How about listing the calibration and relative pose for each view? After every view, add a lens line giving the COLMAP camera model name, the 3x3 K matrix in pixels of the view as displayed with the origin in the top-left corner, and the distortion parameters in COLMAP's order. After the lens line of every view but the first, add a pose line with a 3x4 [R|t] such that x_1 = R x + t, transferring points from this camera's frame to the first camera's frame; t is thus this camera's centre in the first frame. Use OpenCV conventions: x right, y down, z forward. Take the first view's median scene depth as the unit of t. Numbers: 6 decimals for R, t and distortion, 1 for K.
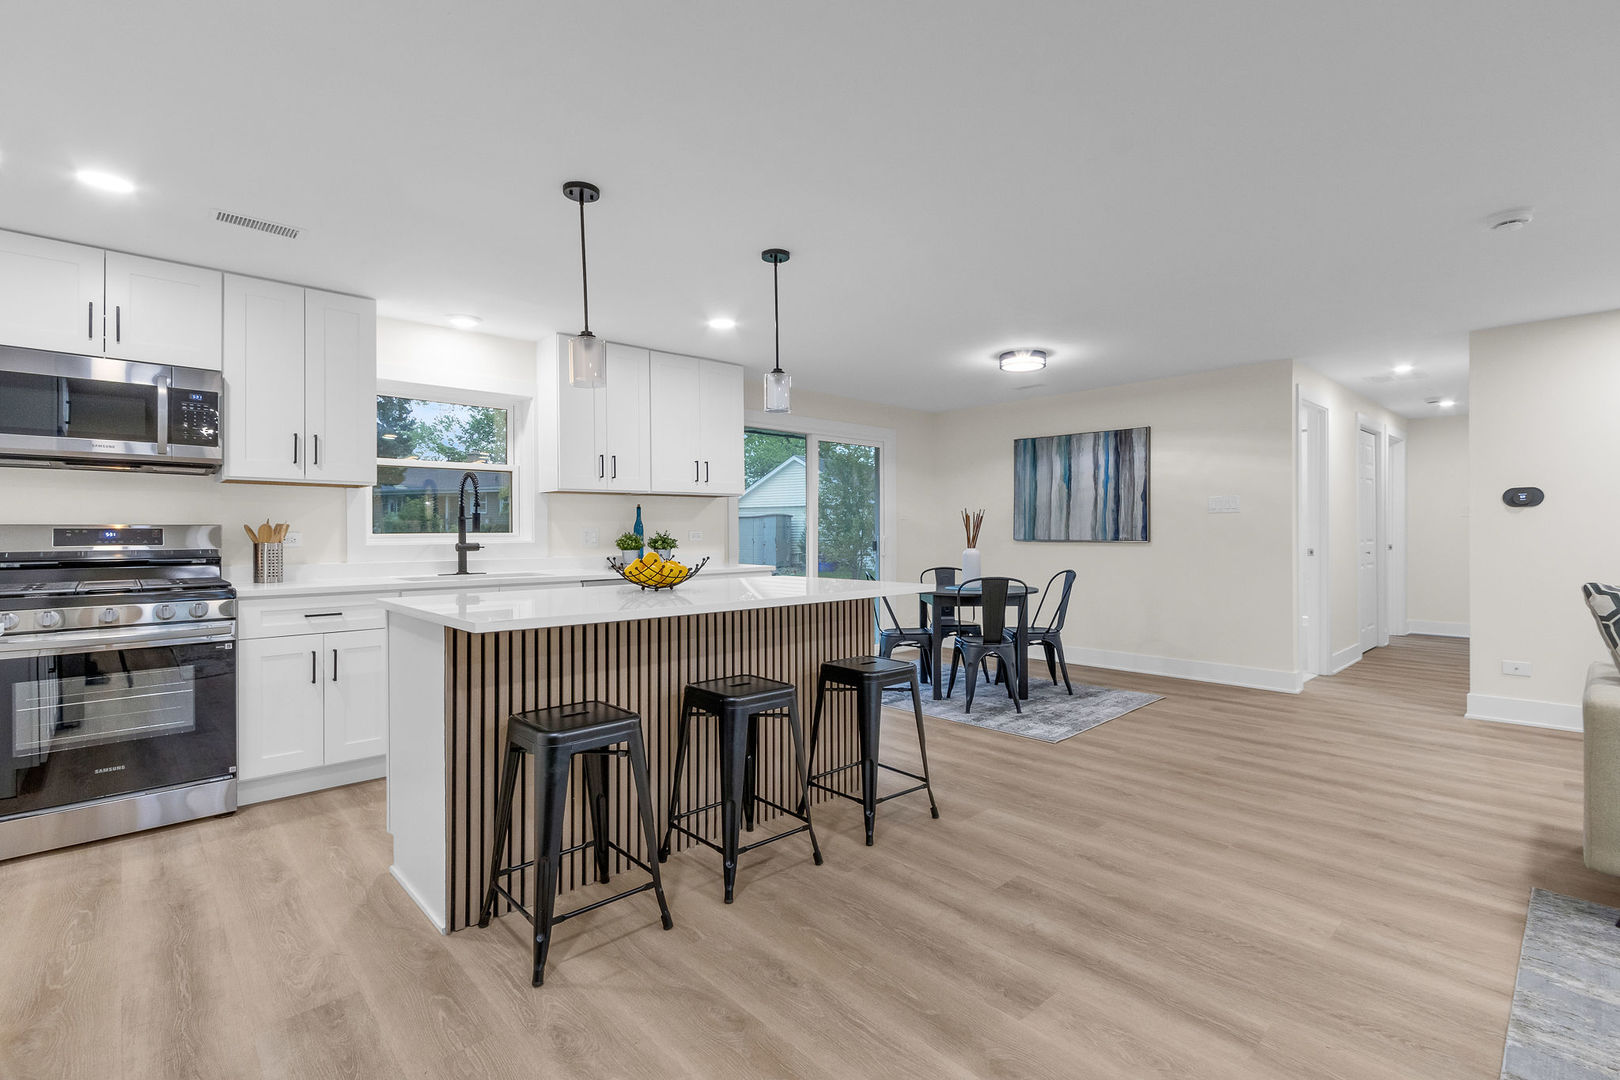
lens RADIAL K [[754.0, 0, 781.5], [0, 754.0, 547.5], [0, 0, 1]] dist [0.000596, 0.001144]
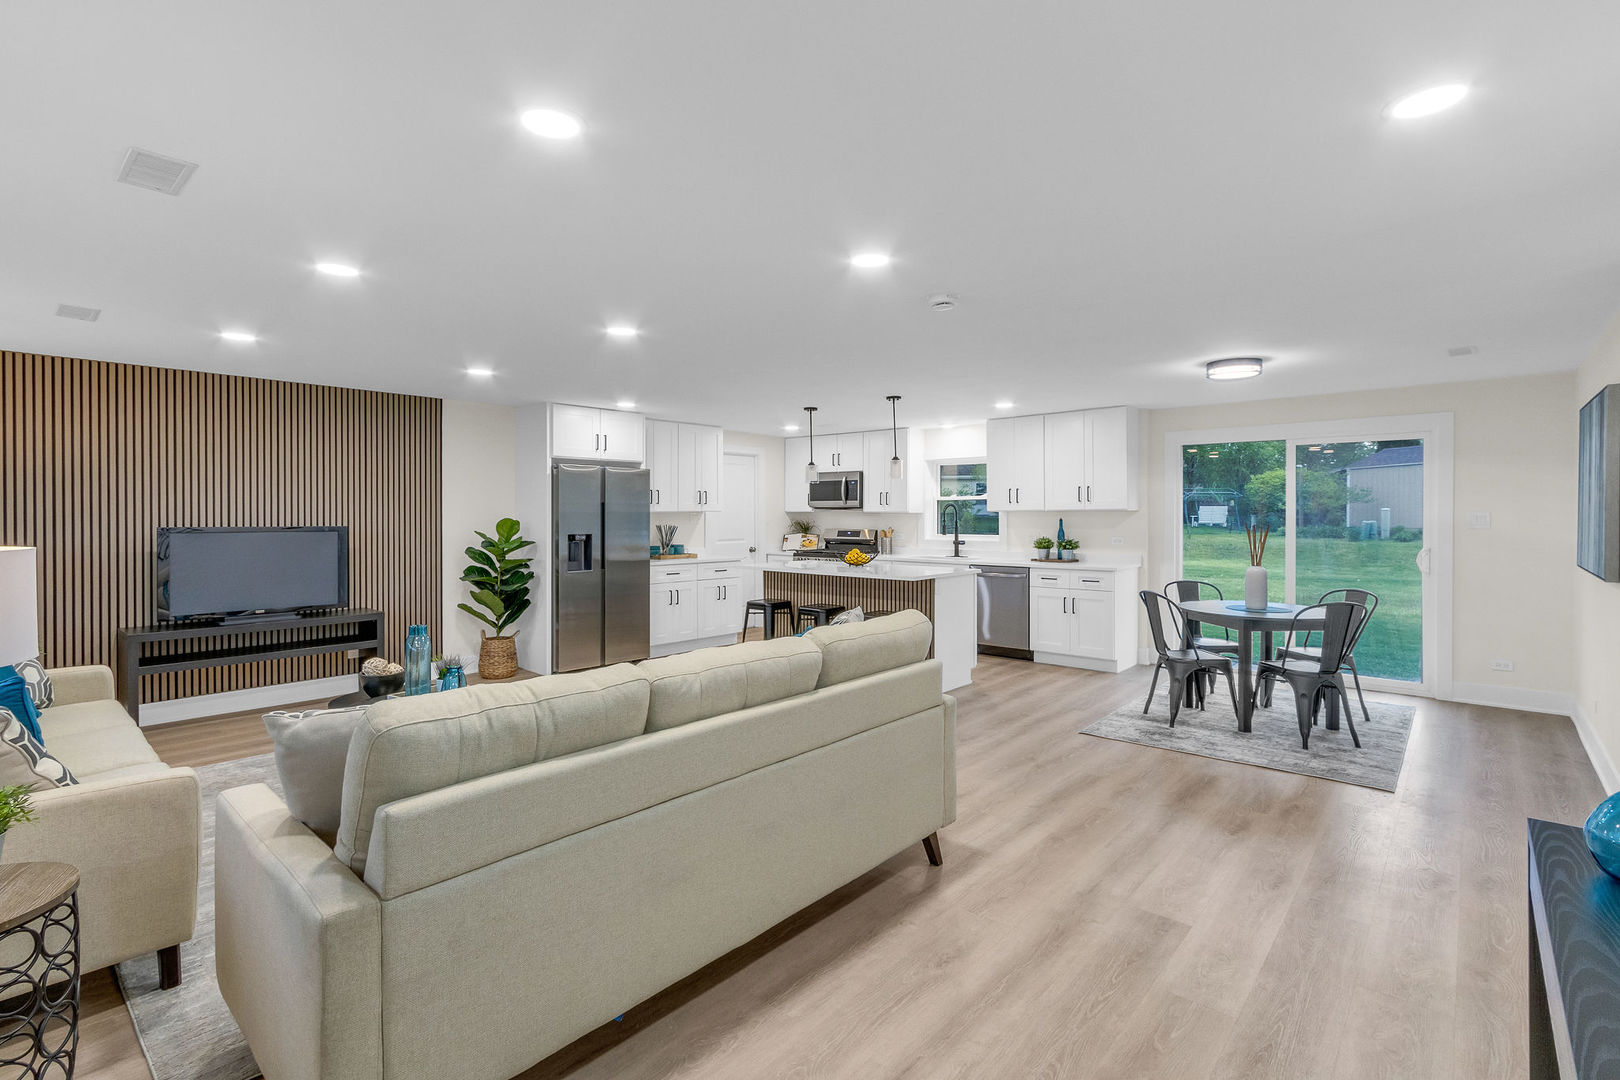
lens RADIAL K [[754.0, 0, 811.6], [0, 754.0, 517.4], [0, 0, 1]] dist [0.000596, 0.001144]
pose [[0.126691, 0.010103, -0.991891, 1.175366], [-0.020335, 0.999764, 0.007585, -0.059601], [0.991734, 0.019209, 0.126867, 0.344459]]
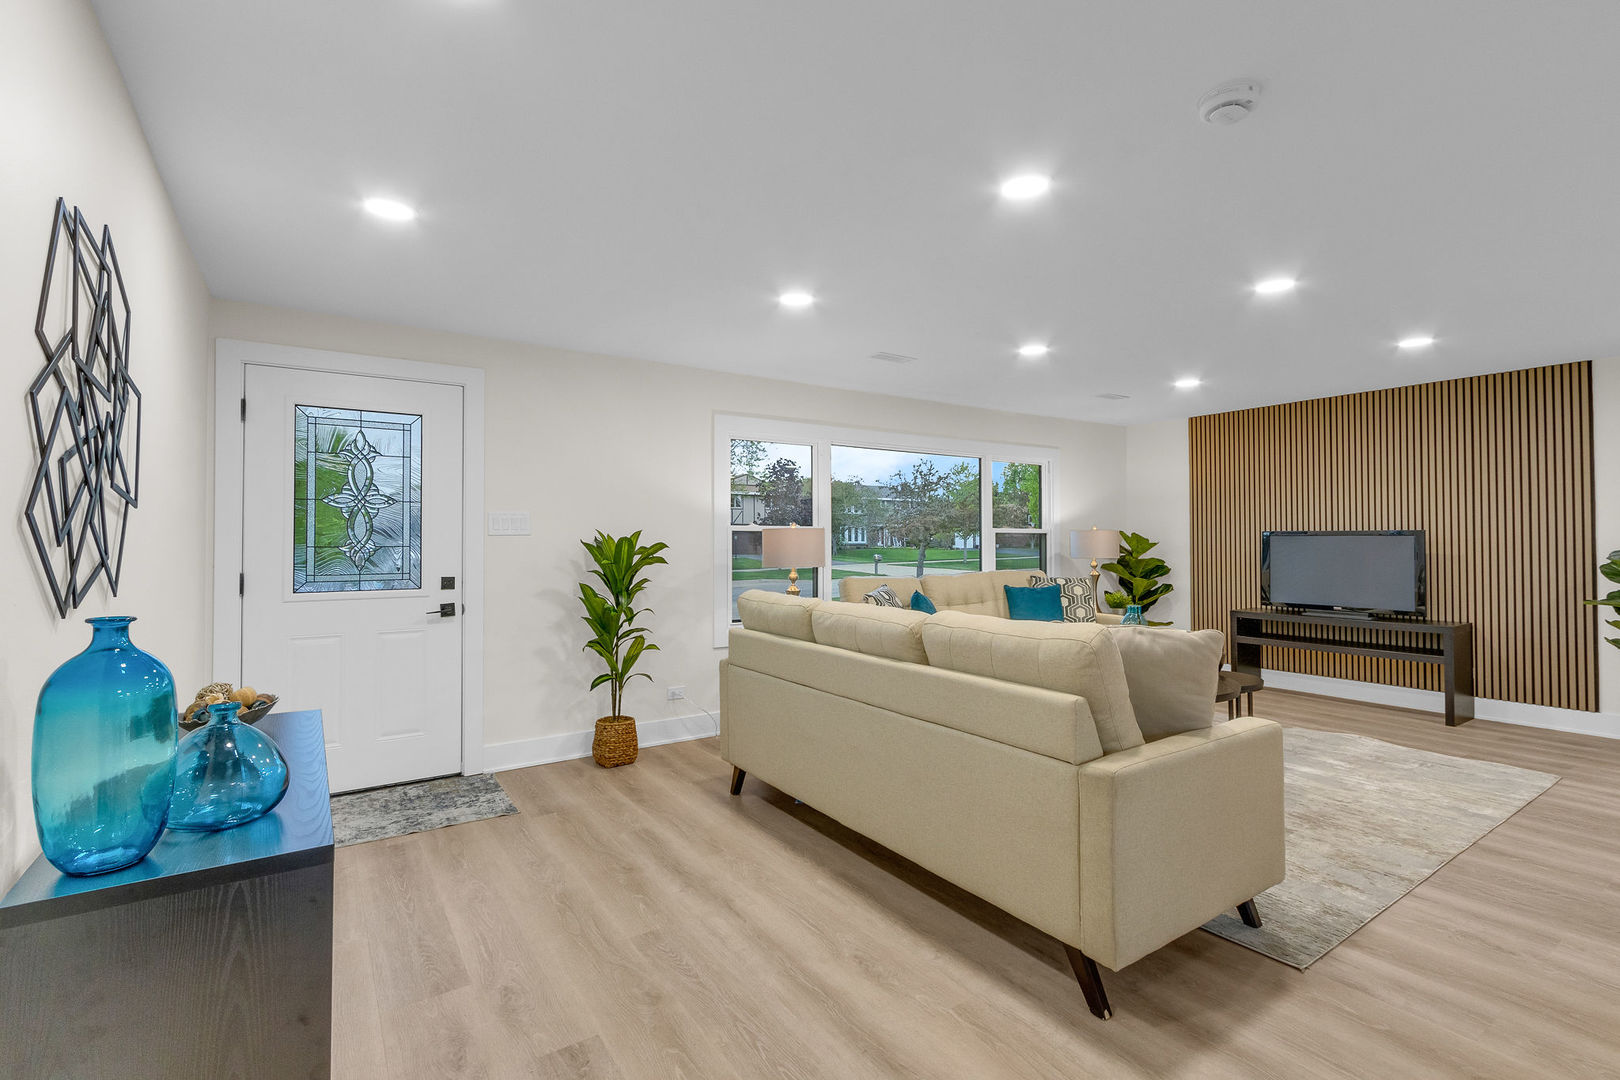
lens RADIAL K [[754.0, 0, 817.3], [0, 754.0, 527.6], [0, 0, 1]] dist [0.000596, 0.001144]
pose [[-0.991640, 0.010867, 0.128580, 0.697499], [0.011165, 0.999936, 0.001599, -0.038516], [-0.128555, 0.003022, -0.991698, 0.924588]]
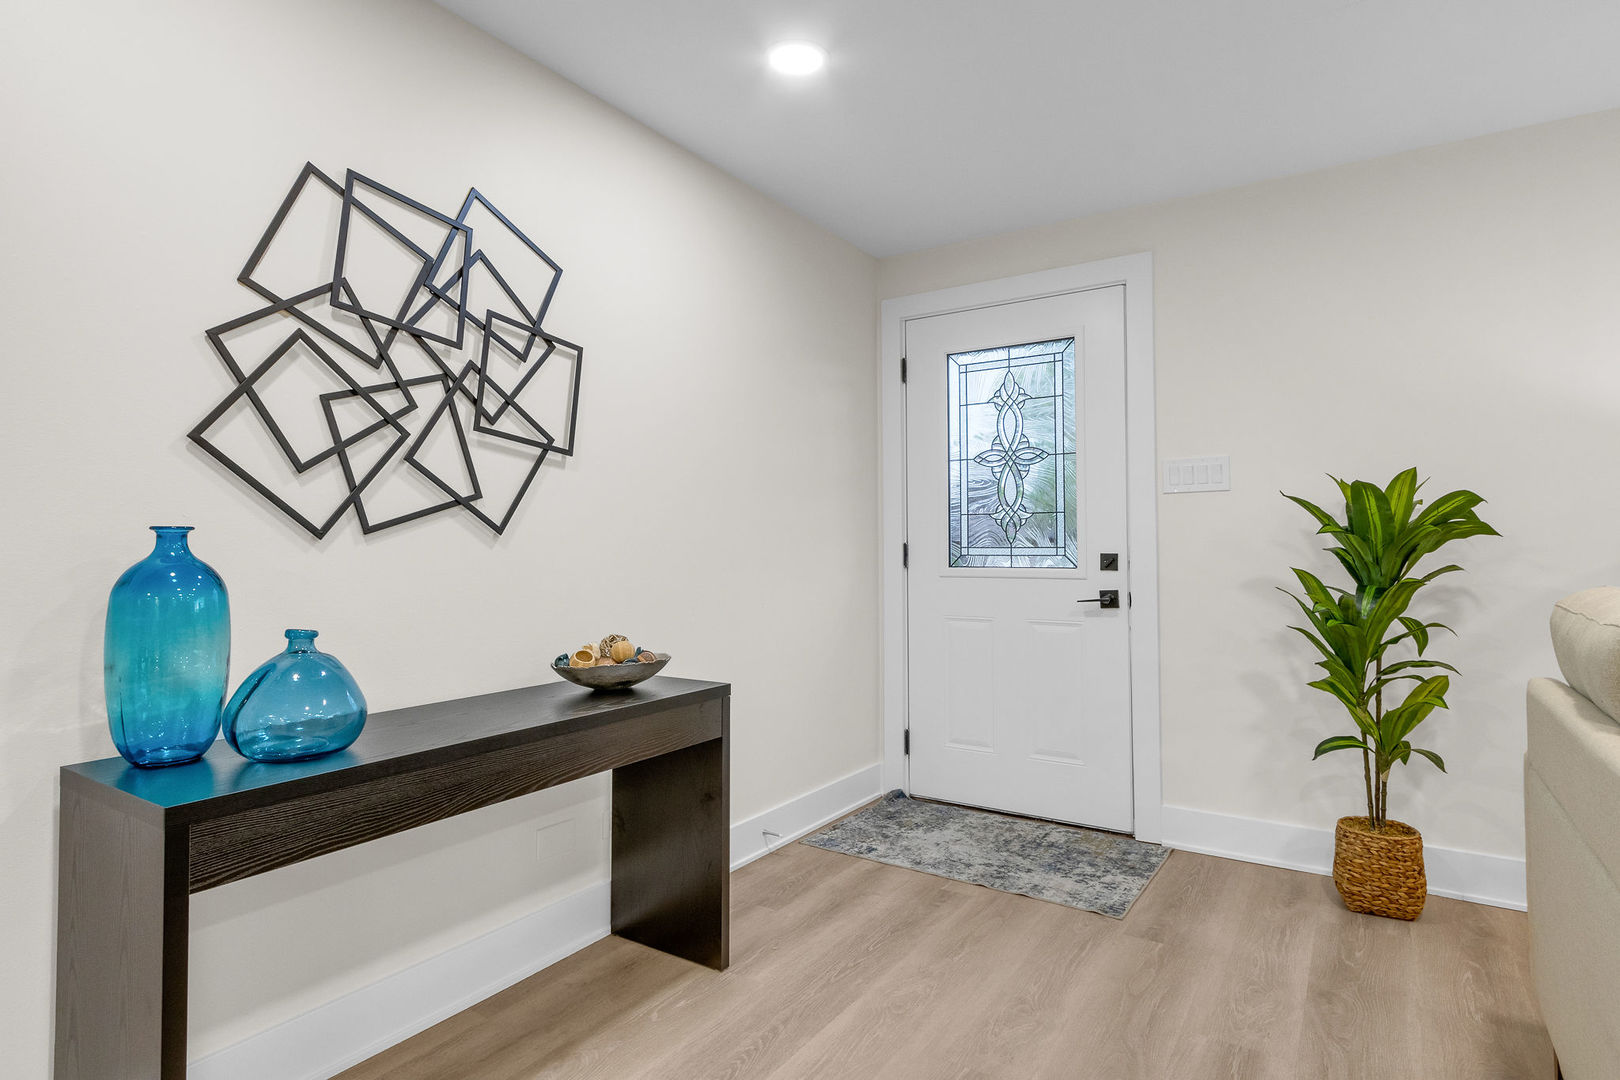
lens RADIAL K [[862.8, 0, 807.0], [0, 862.8, 517.0], [0, 0, 1]] dist [0.000947, -0.001346]
pose [[-0.255668, 0.038577, 0.965995, 0.614405], [0.022498, 0.999170, -0.033947, -0.000878], [-0.966503, 0.013054, -0.256324, 0.584482]]
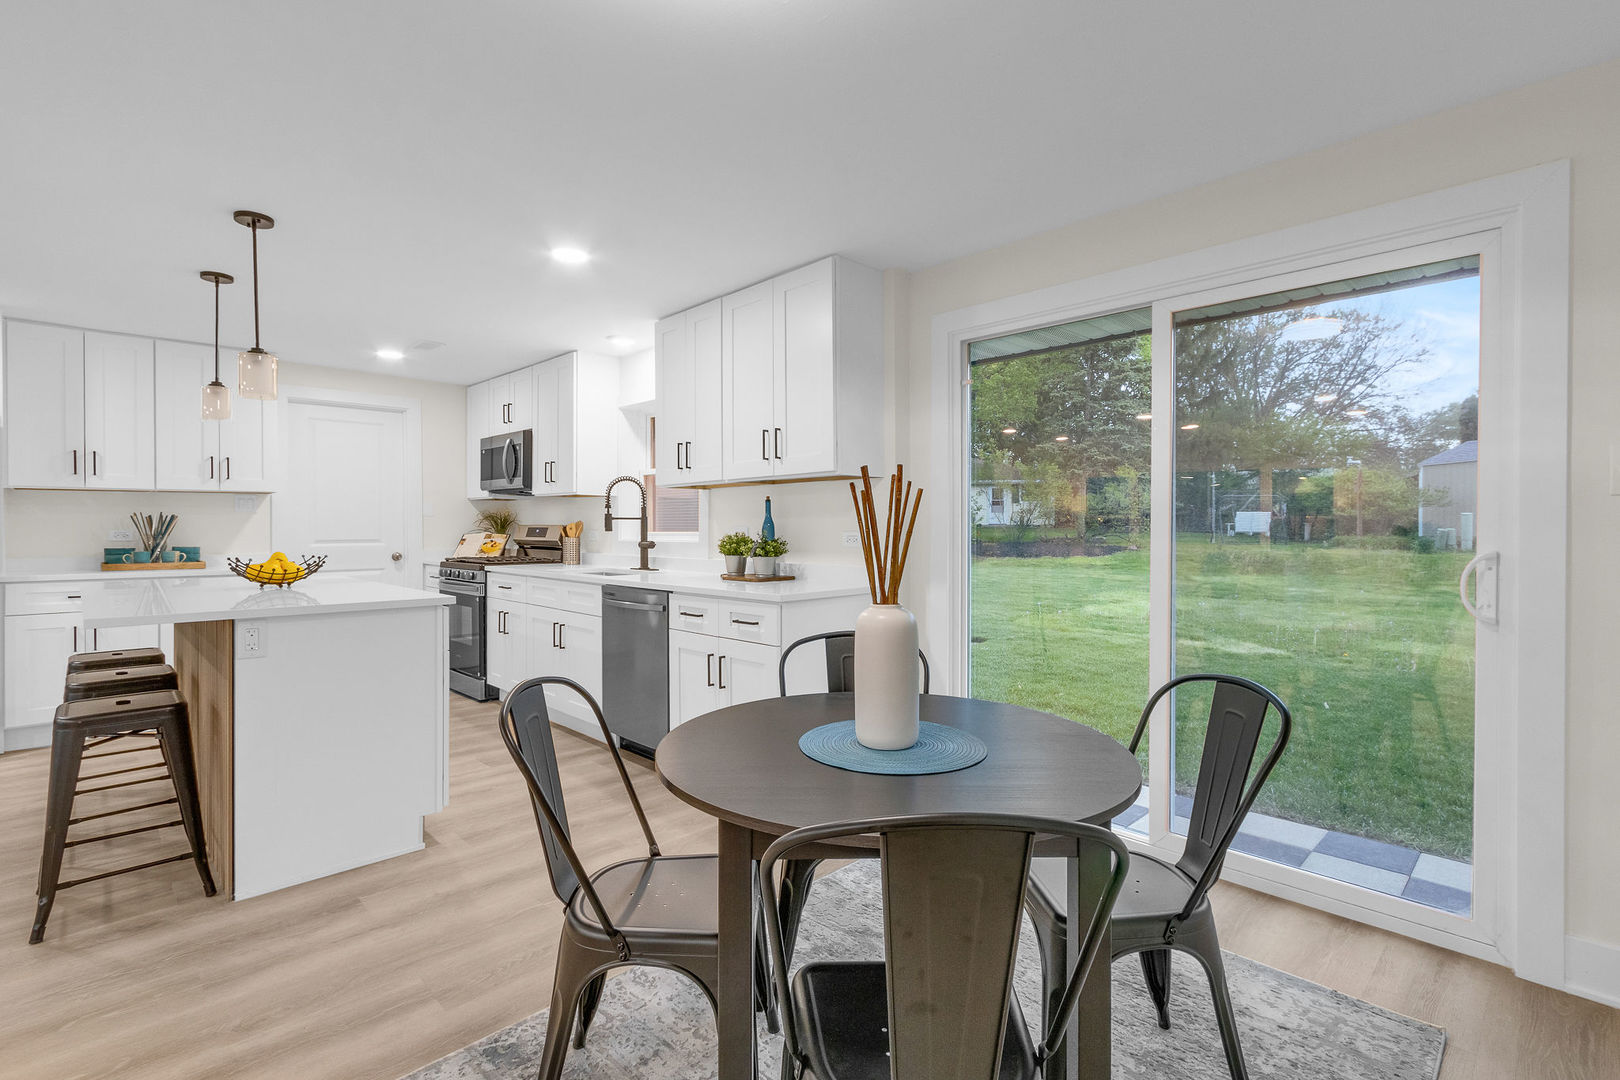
lens RADIAL K [[754.0, 0, 803.5], [0, 754.0, 532.8], [0, 0, 1]] dist [0.000596, 0.001144]
pose [[0.046676, 0.013445, -0.998820, 0.566501], [-0.021896, 0.999683, 0.012434, -0.031020], [0.998670, 0.021290, 0.046956, 1.000027]]
